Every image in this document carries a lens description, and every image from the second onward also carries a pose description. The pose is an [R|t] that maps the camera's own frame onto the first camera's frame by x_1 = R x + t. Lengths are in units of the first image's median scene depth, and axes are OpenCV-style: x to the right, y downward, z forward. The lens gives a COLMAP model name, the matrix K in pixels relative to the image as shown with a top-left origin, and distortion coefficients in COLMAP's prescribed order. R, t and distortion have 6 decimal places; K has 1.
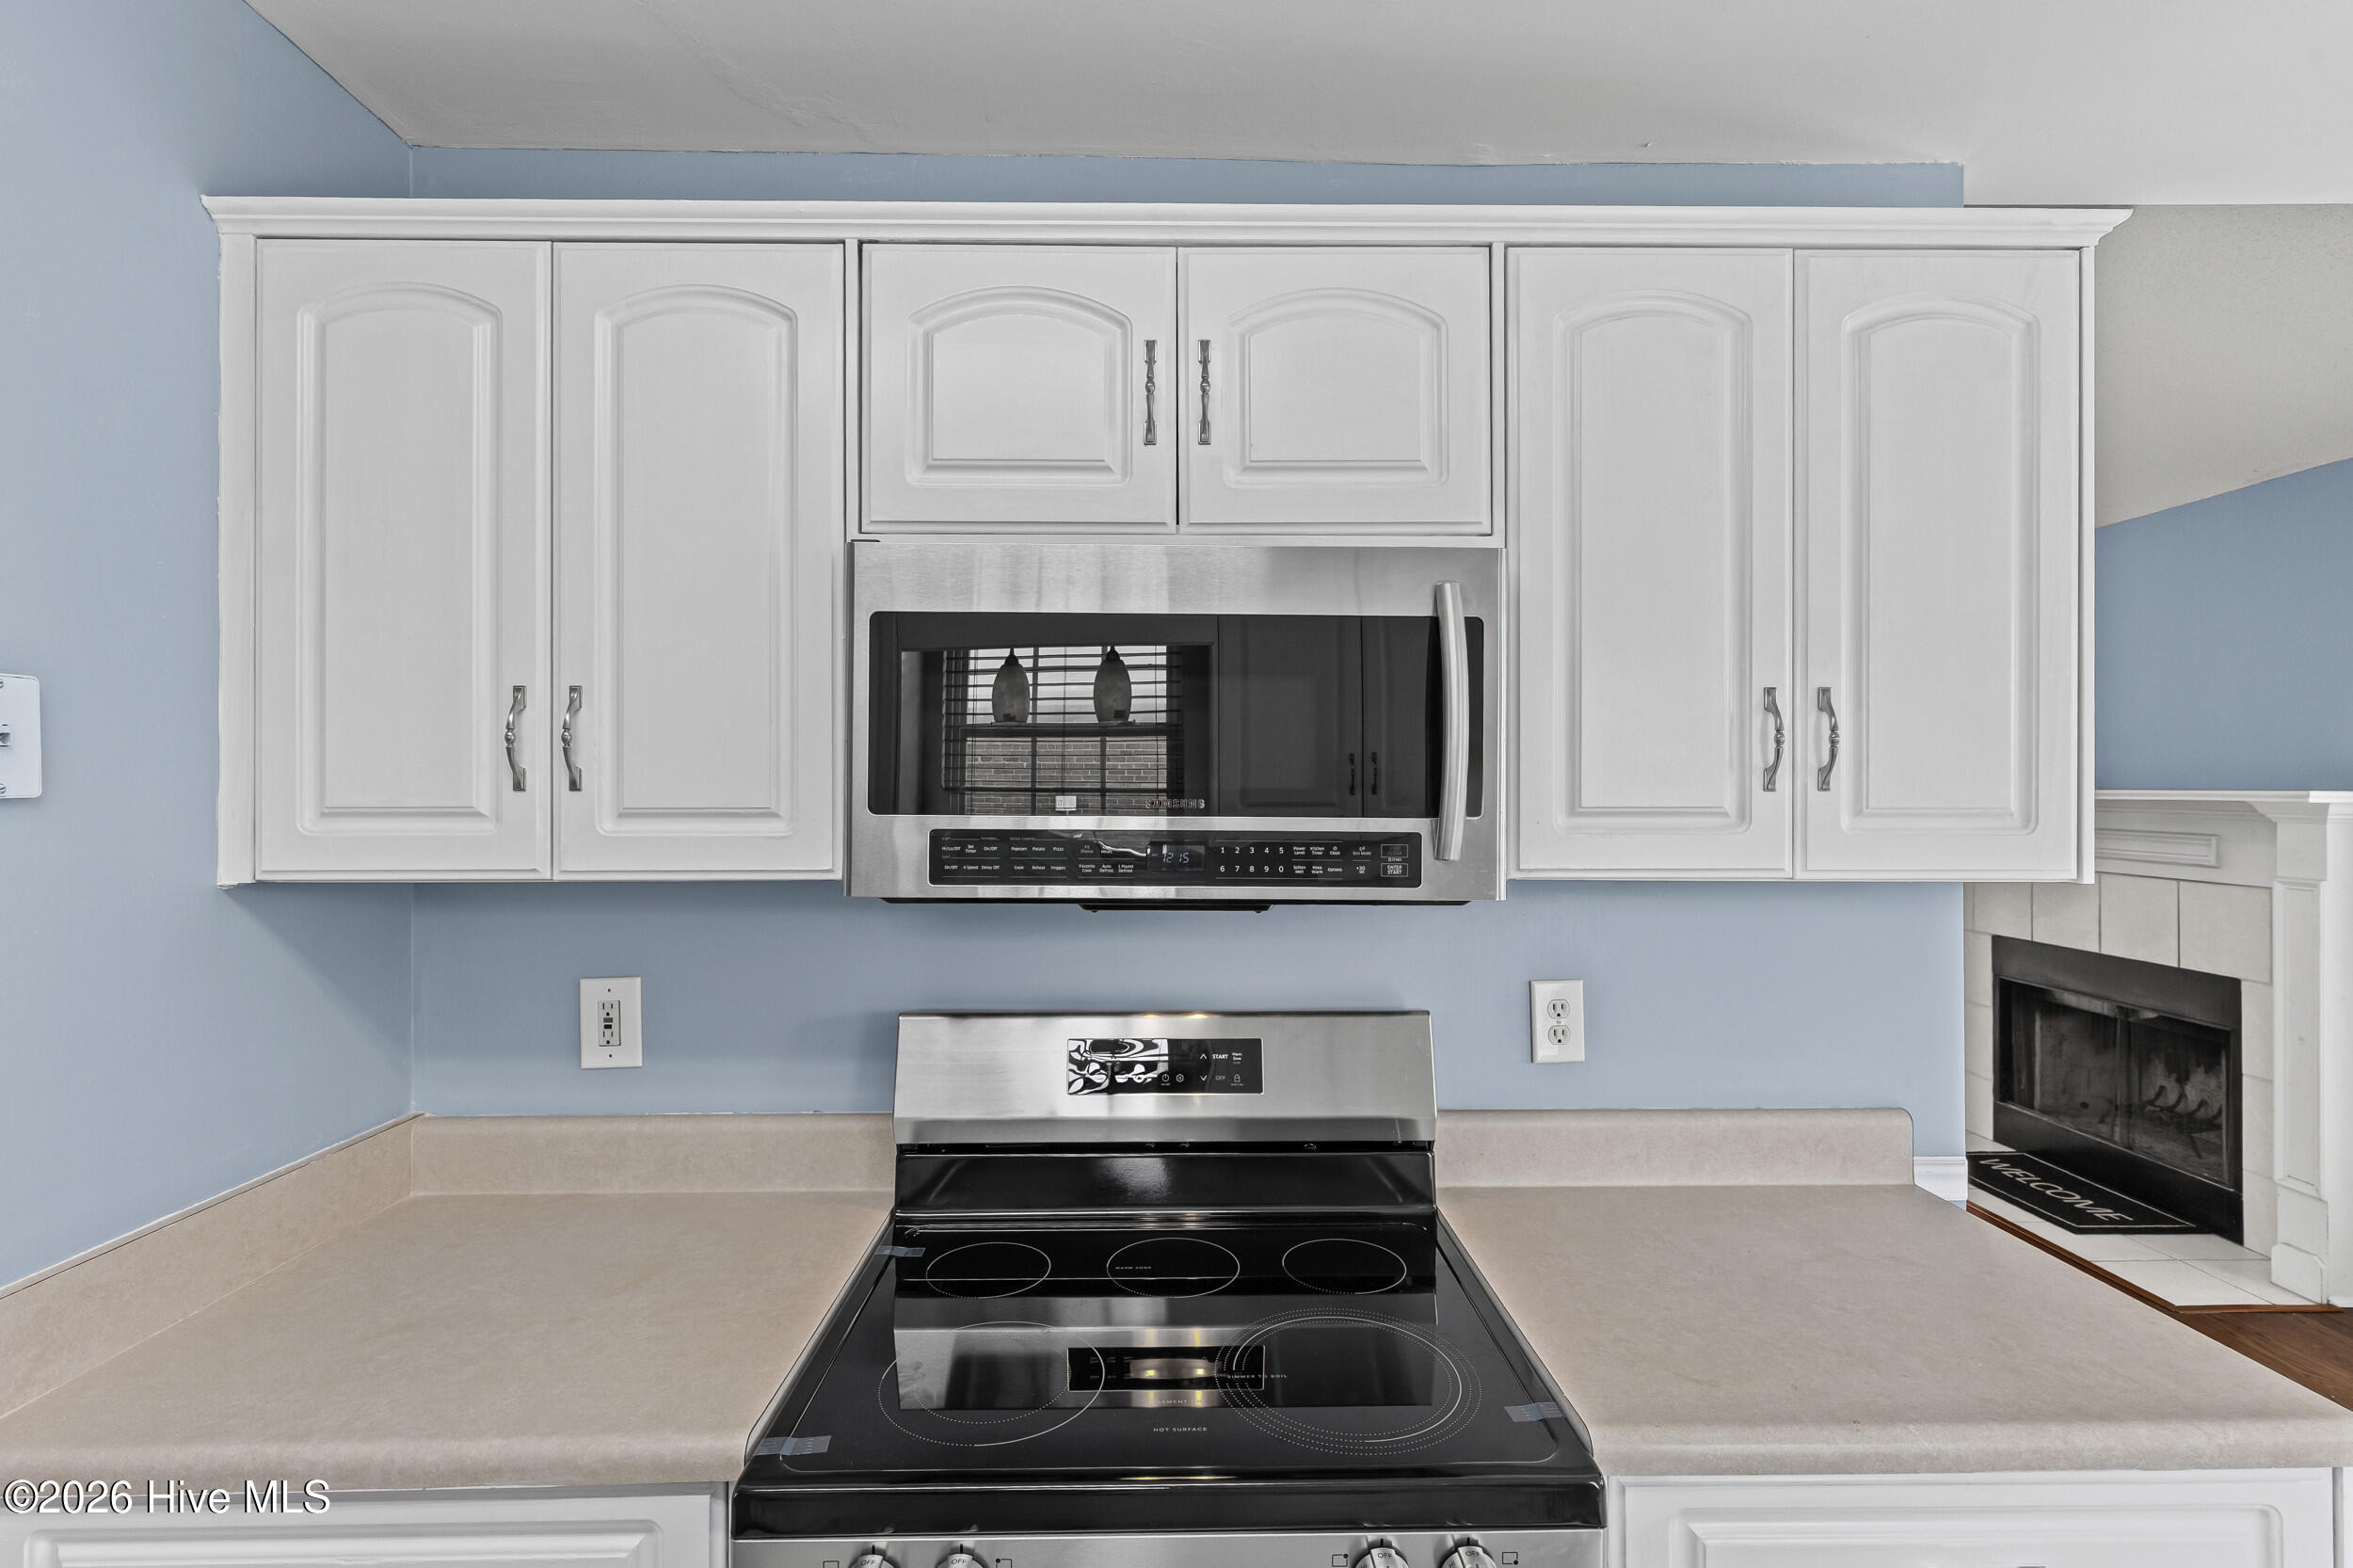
lens RADIAL K [[1077.9, 0, 1170.9], [0, 1077.9, 777.0], [0, 0, 1]] dist [0.004061, 0.000038]
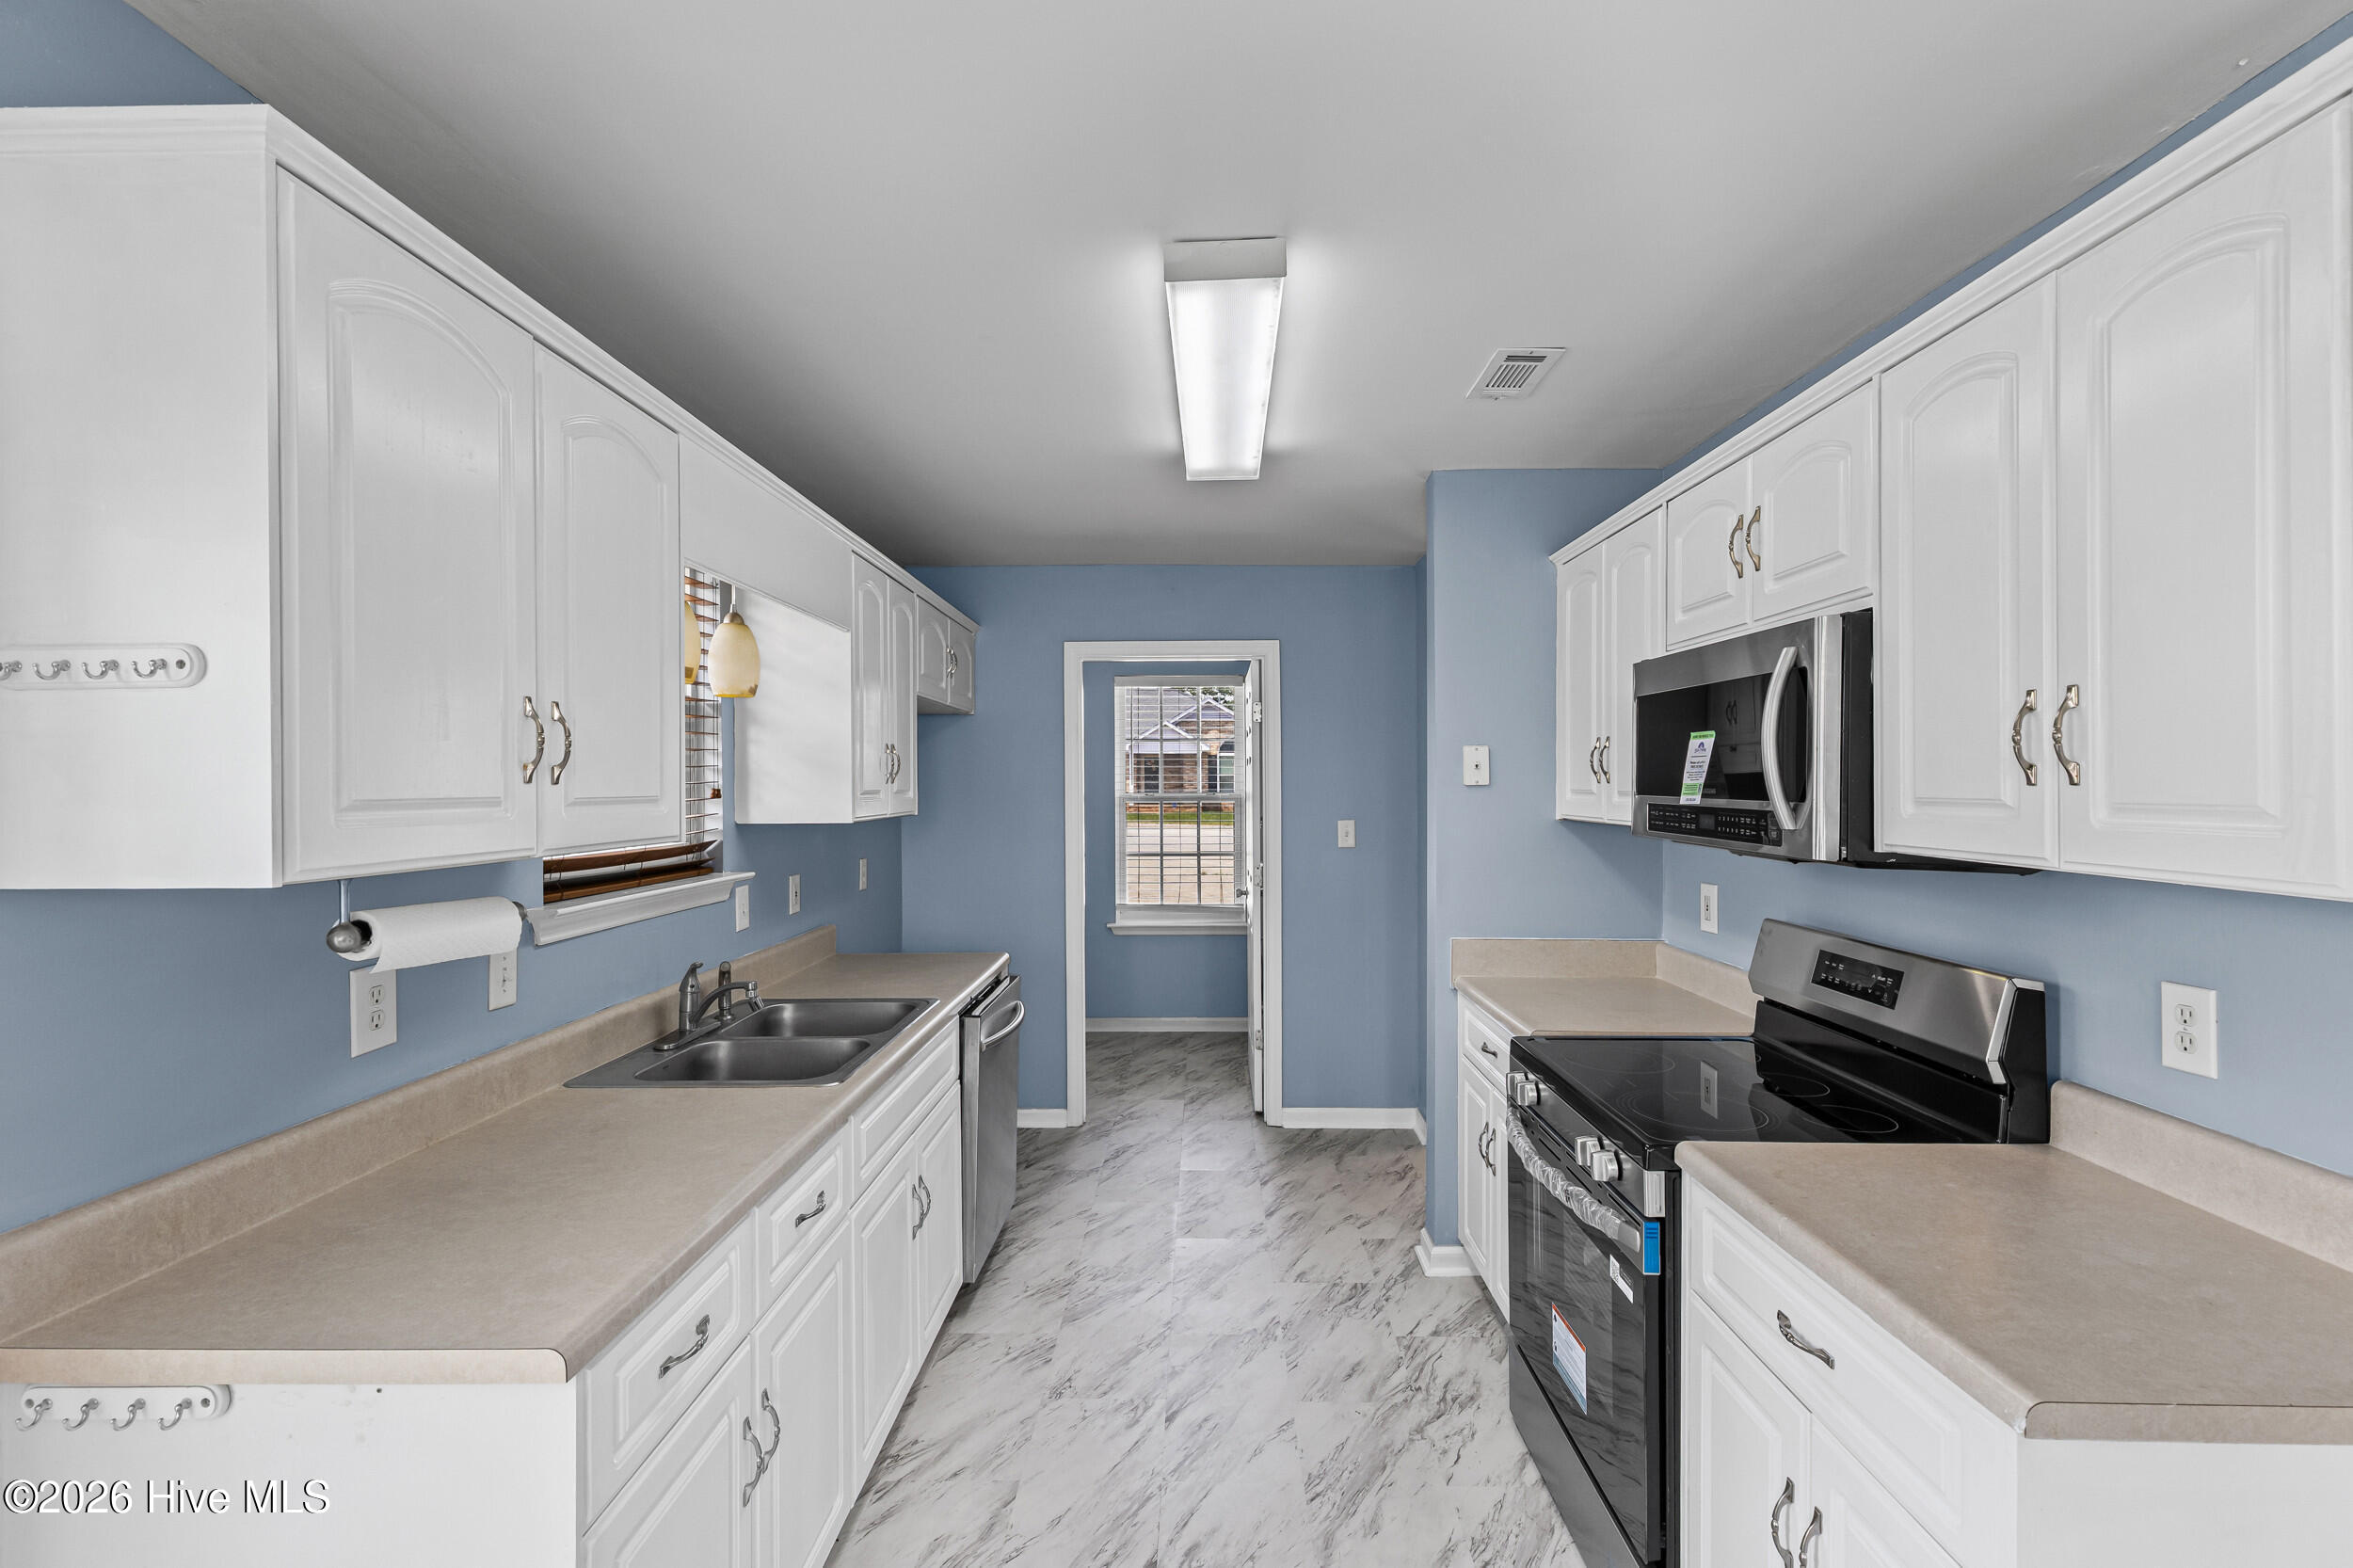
lens RADIAL K [[1057.3, 0, 1176.5], [0, 1057.3, 784.0], [0, 0, 1]] dist [0.002856, -0.000437]
pose [[-0.035043, 0.003084, -0.999381, 1.639281], [0.003566, 0.999989, 0.002961, 0.005703], [0.999379, -0.003460, -0.035054, 0.175272]]
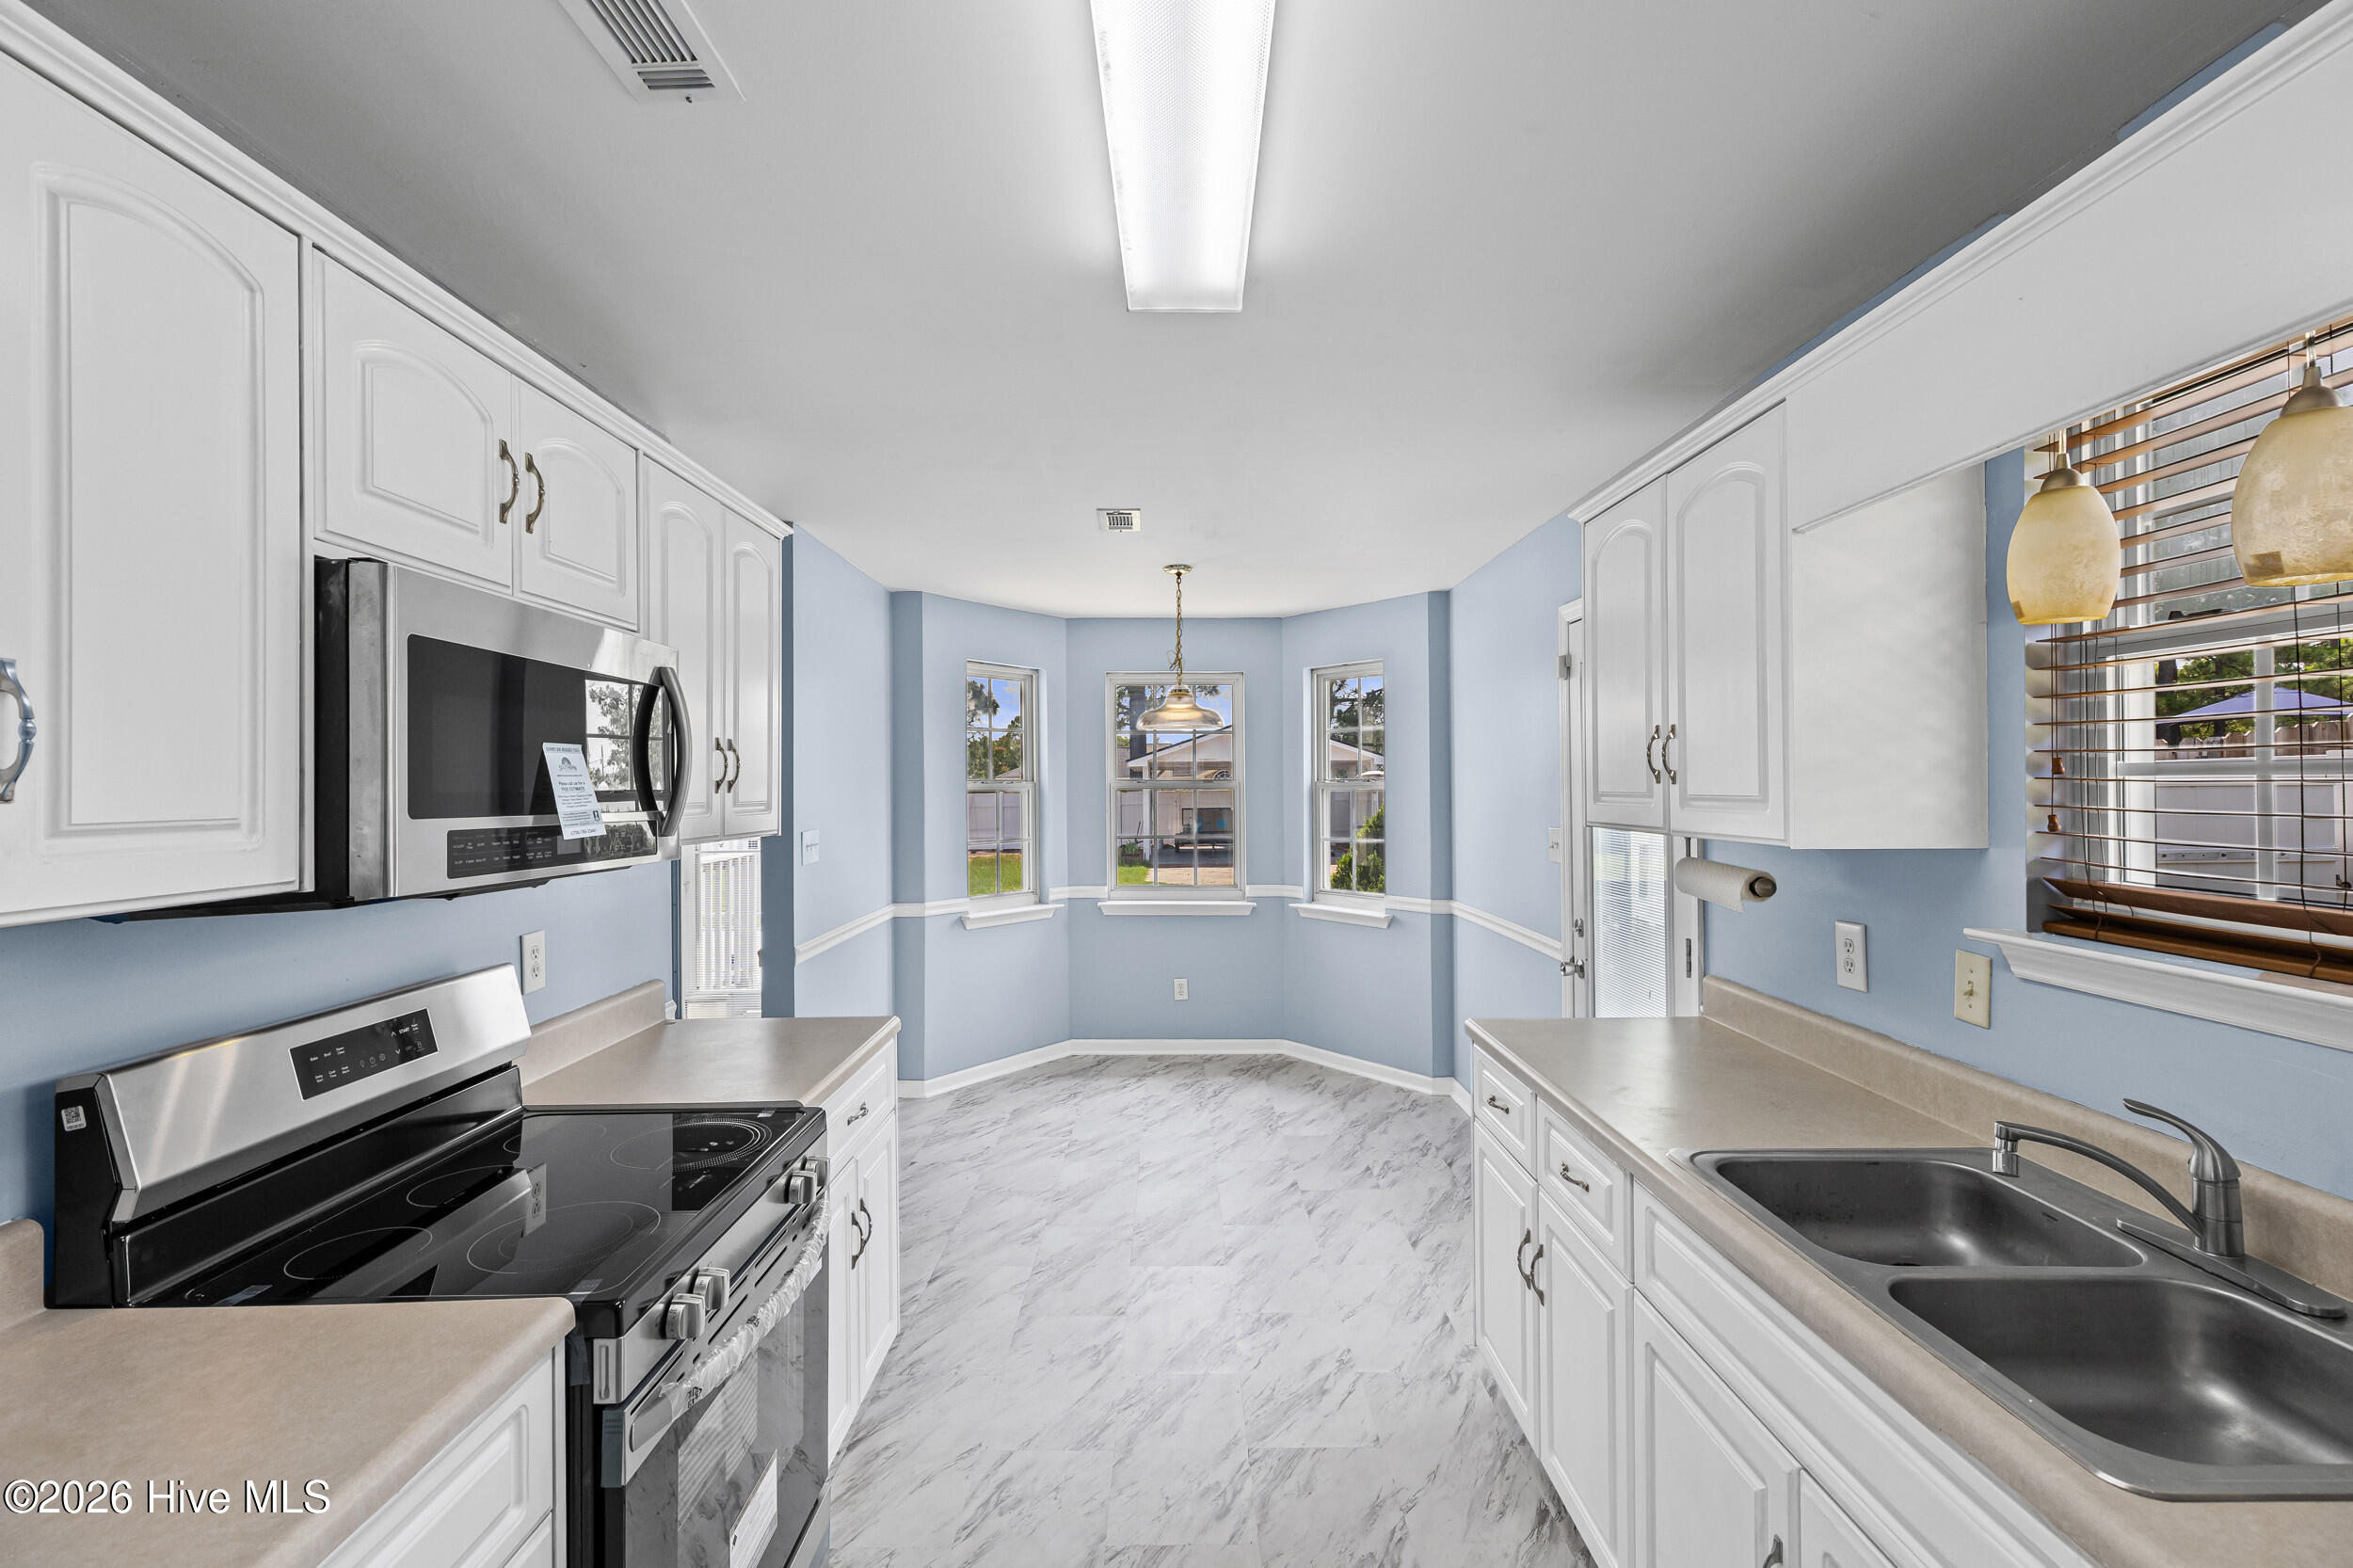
lens RADIAL K [[1057.3, 0, 1176.5], [0, 1057.3, 784.0], [0, 0, 1]] dist [0.002856, -0.000437]
pose [[0.007593, 0.002975, 0.999967, -1.245909], [0.005293, 0.999981, -0.003015, 0.006048], [-0.999957, 0.005316, 0.007577, 0.201766]]
